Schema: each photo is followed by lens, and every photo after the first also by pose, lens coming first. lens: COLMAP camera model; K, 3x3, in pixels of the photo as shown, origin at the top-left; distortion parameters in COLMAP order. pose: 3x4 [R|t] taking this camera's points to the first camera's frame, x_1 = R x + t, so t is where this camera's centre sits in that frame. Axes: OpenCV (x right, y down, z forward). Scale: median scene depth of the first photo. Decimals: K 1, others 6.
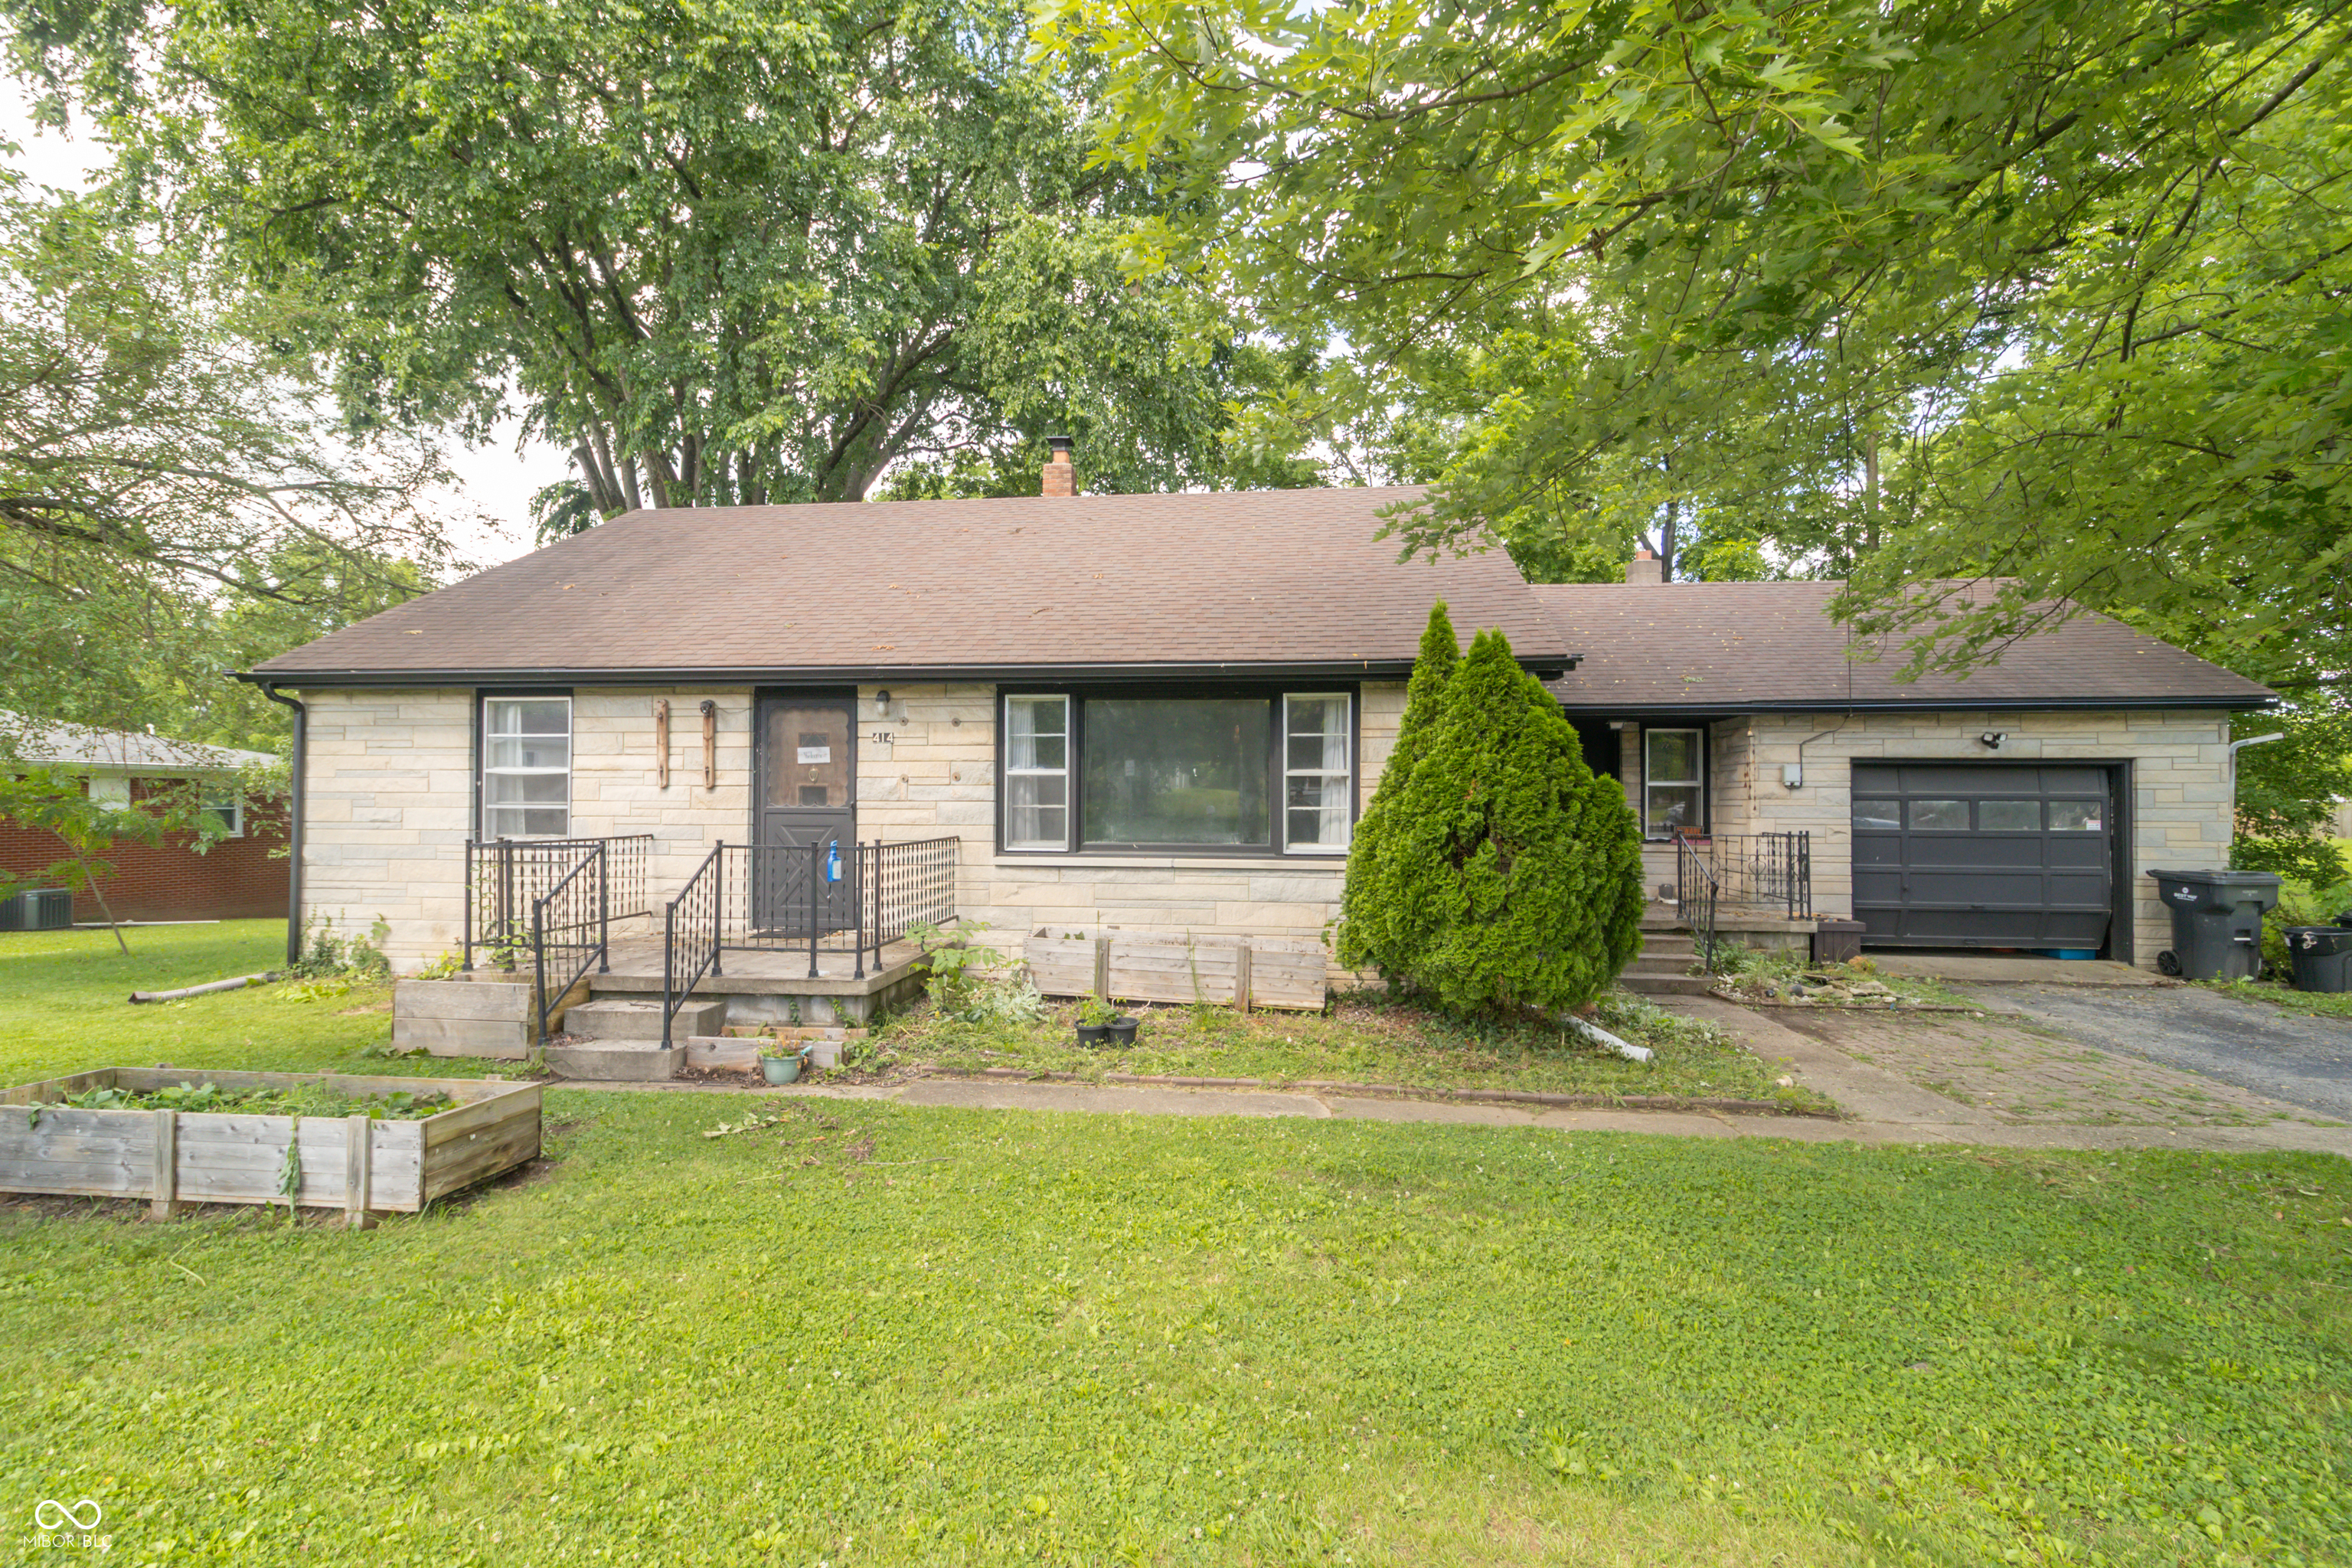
lens RADIAL K [[1111.4, 0, 1176.0], [0, 1111.4, 784.0], [0, 0, 1]] dist [0.005960, 0.000176]
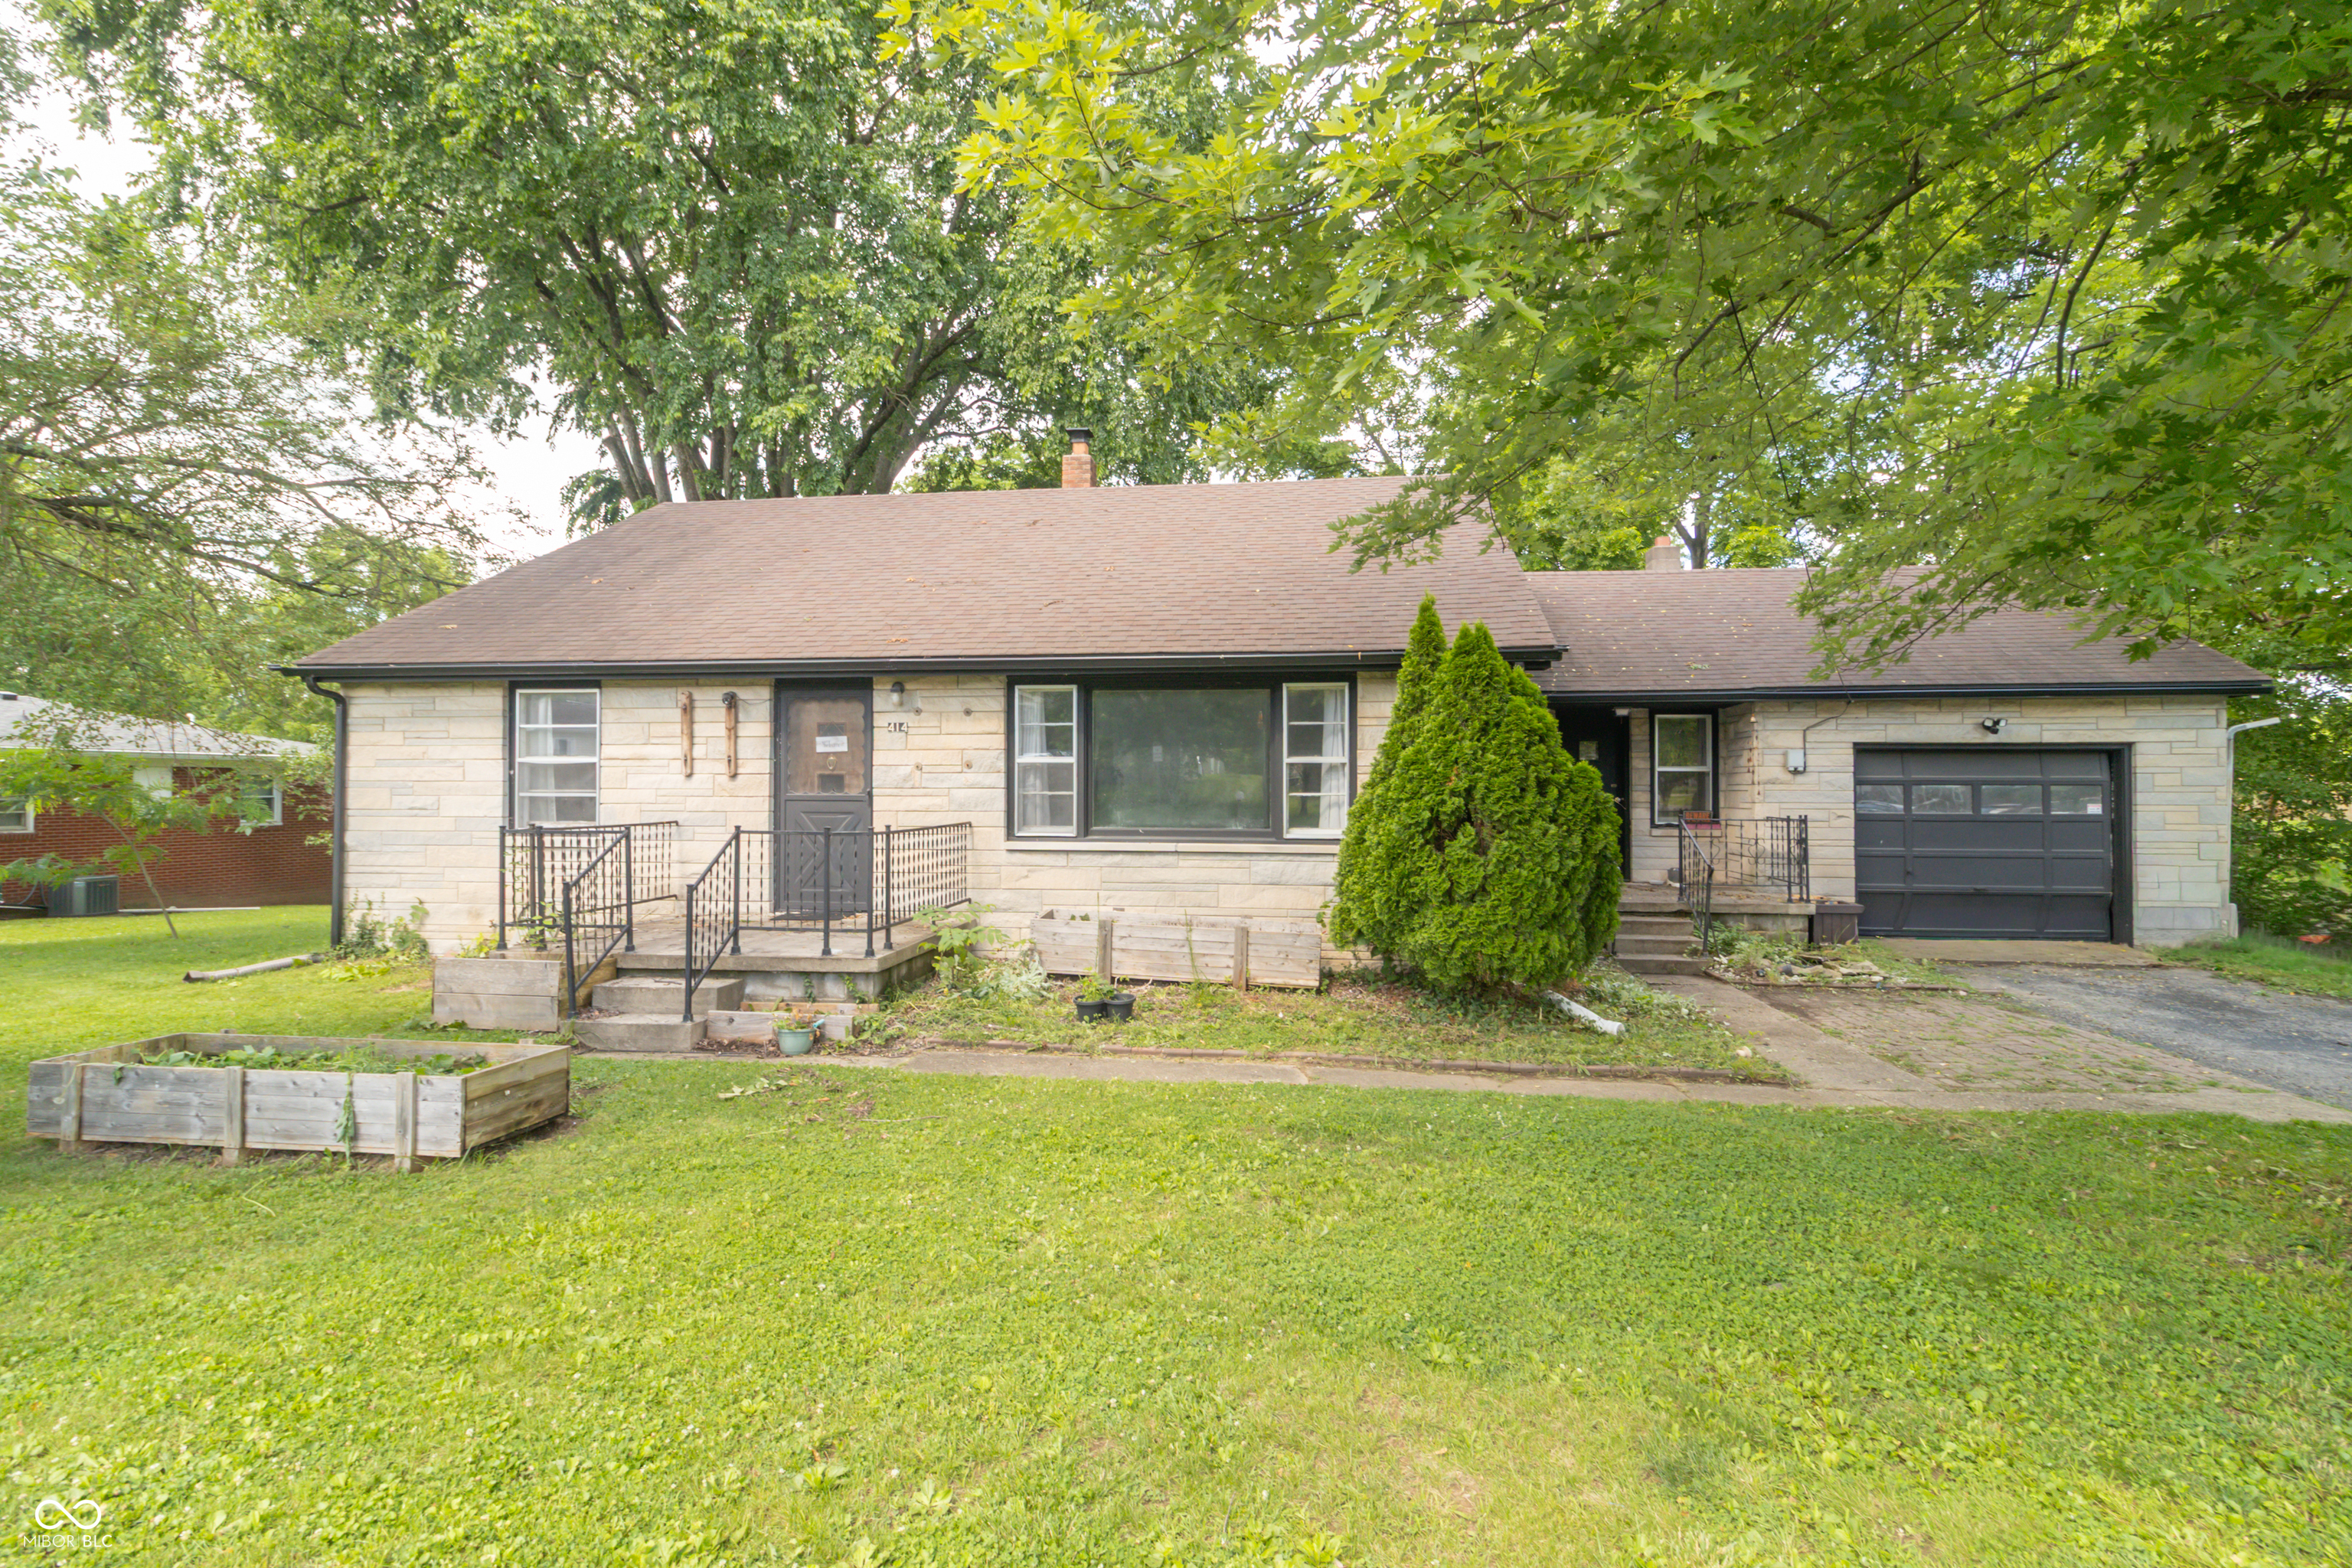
lens RADIAL K [[1121.6, 0, 1197.5], [0, 1121.6, 775.5], [0, 0, 1]] dist [0.003135, 0.000725]
pose [[0.999933, -0.002728, -0.011223, 0.027728], [0.002783, 0.999984, 0.004866, -0.000963], [0.011210, -0.004897, 0.999925, -0.043437]]
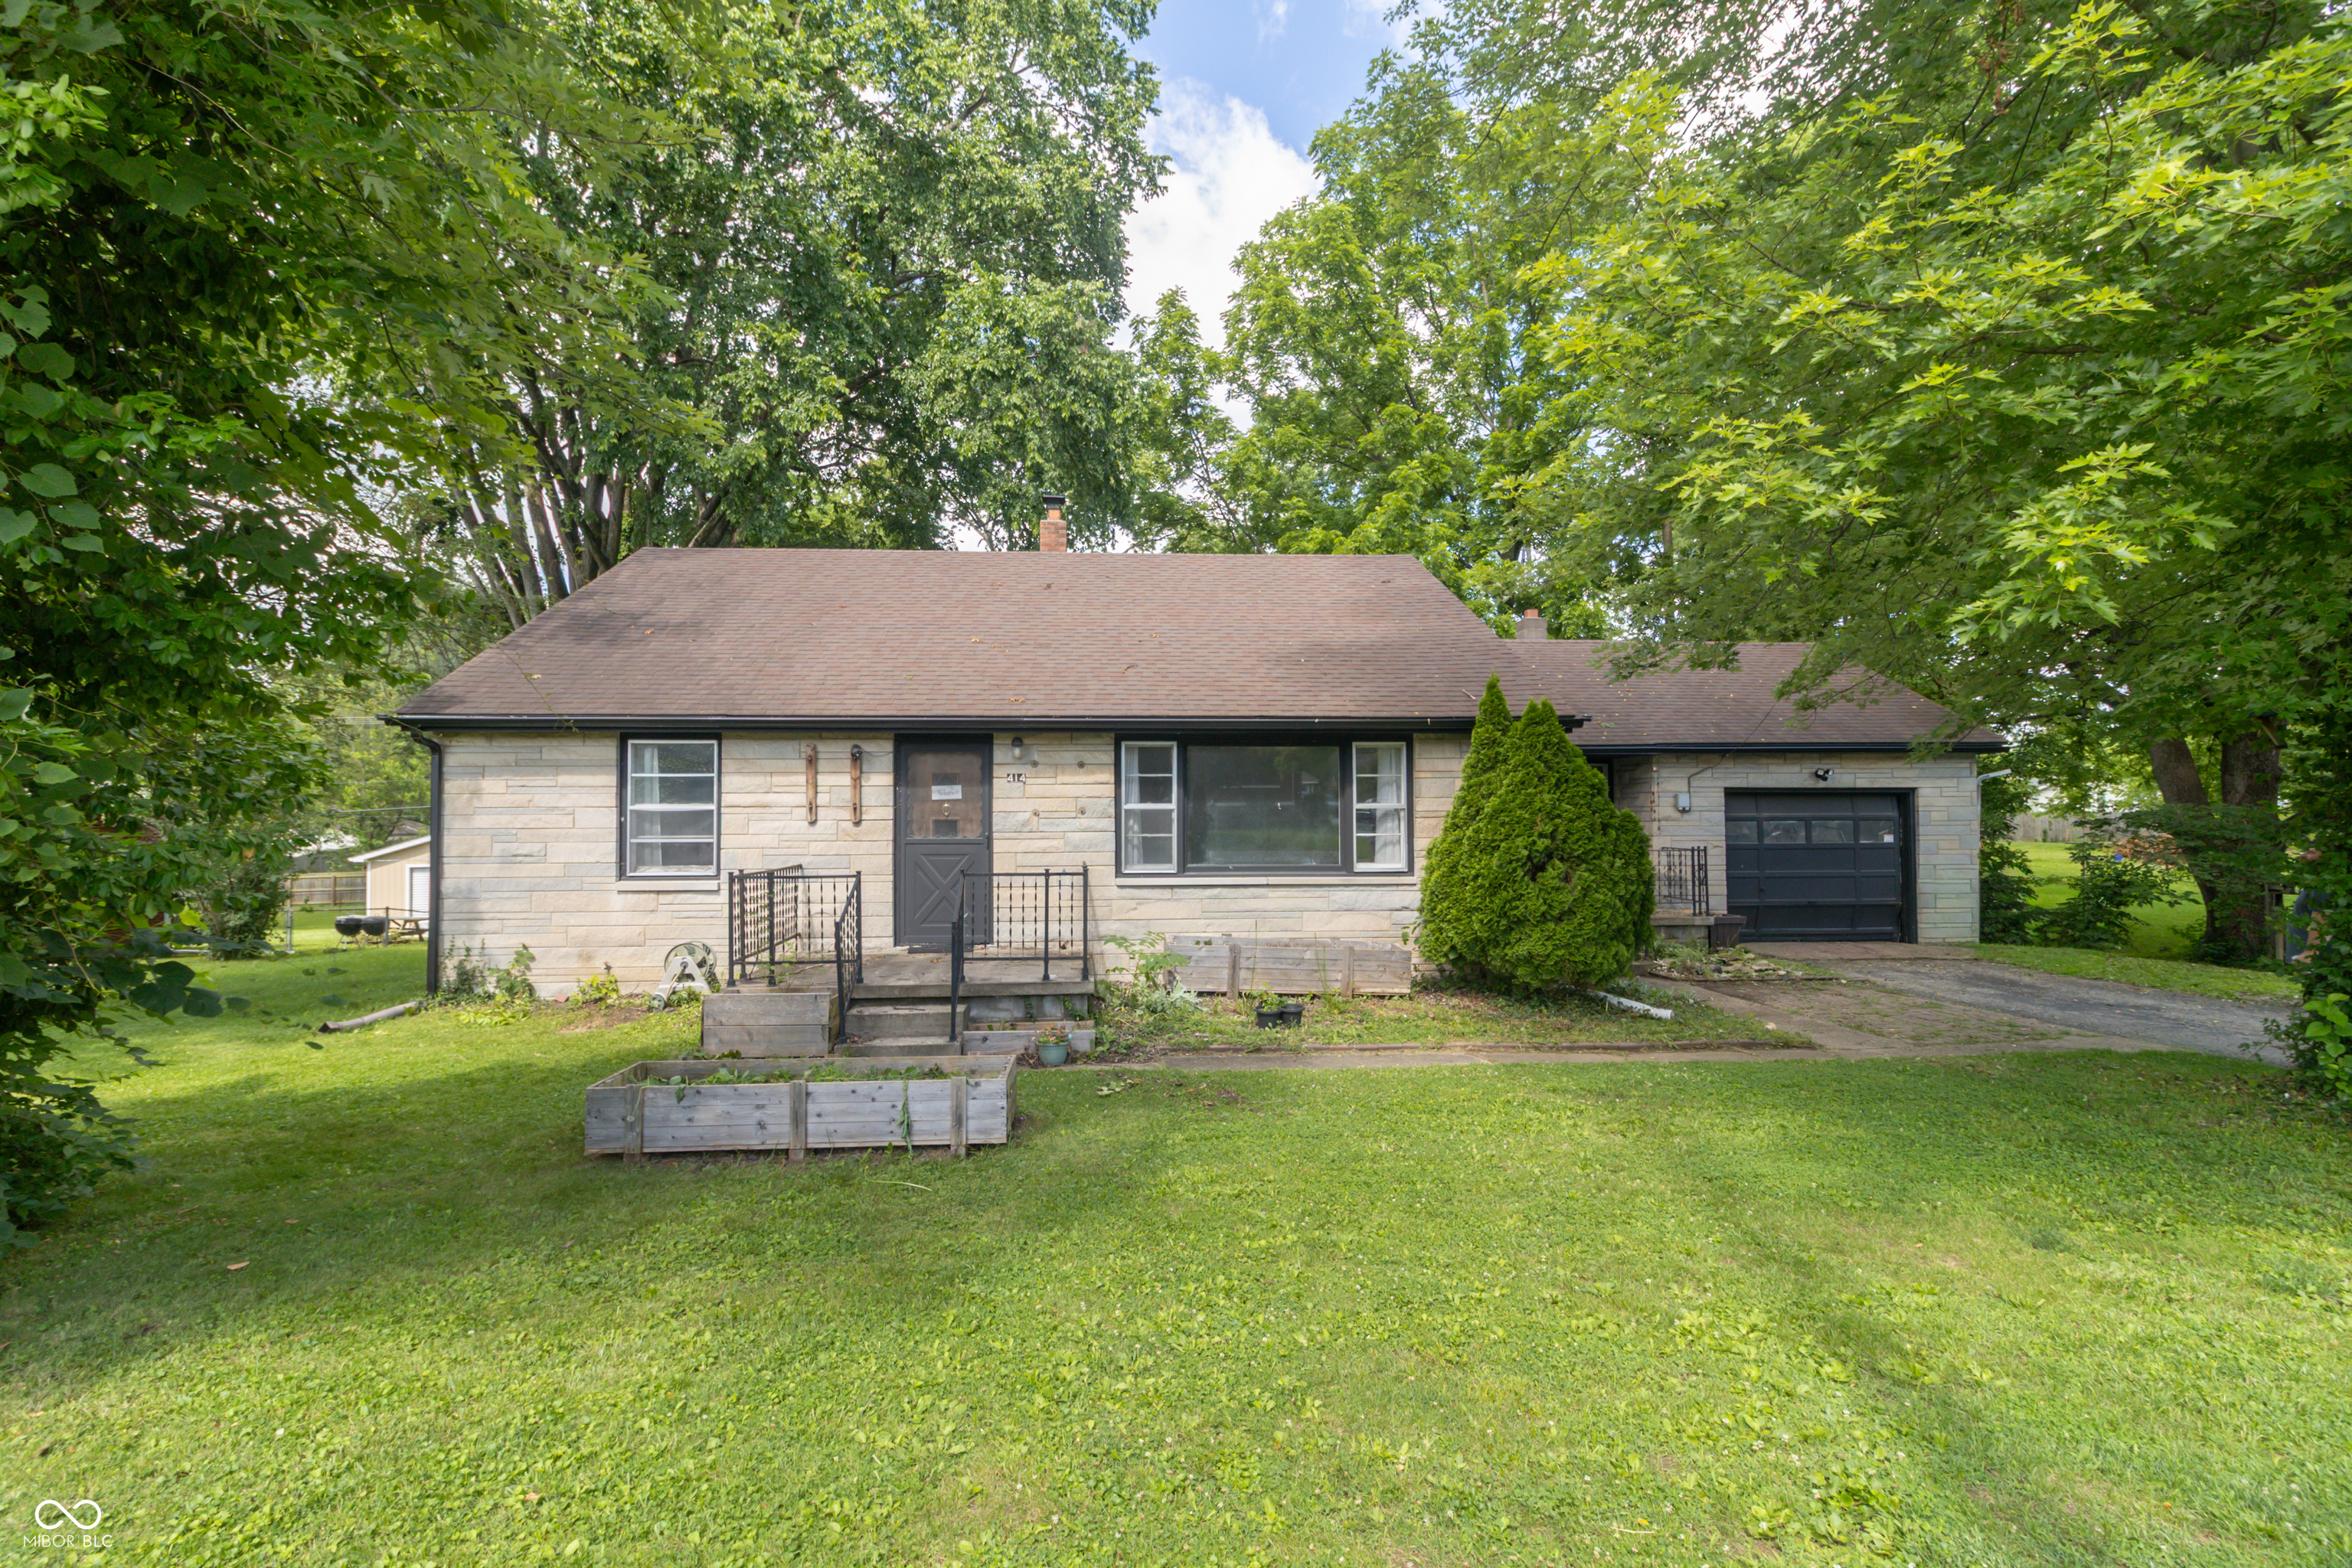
lens RADIAL K [[1065.0, 0, 1239.2], [0, 1065.0, 792.3], [0, 0, 1]] dist [0.002485, 0.000204]
pose [[0.982380, -0.003716, 0.186855, -0.243101], [0.005454, 0.999946, -0.008792, -0.015436], [-0.186813, 0.009657, 0.982348, -0.137803]]
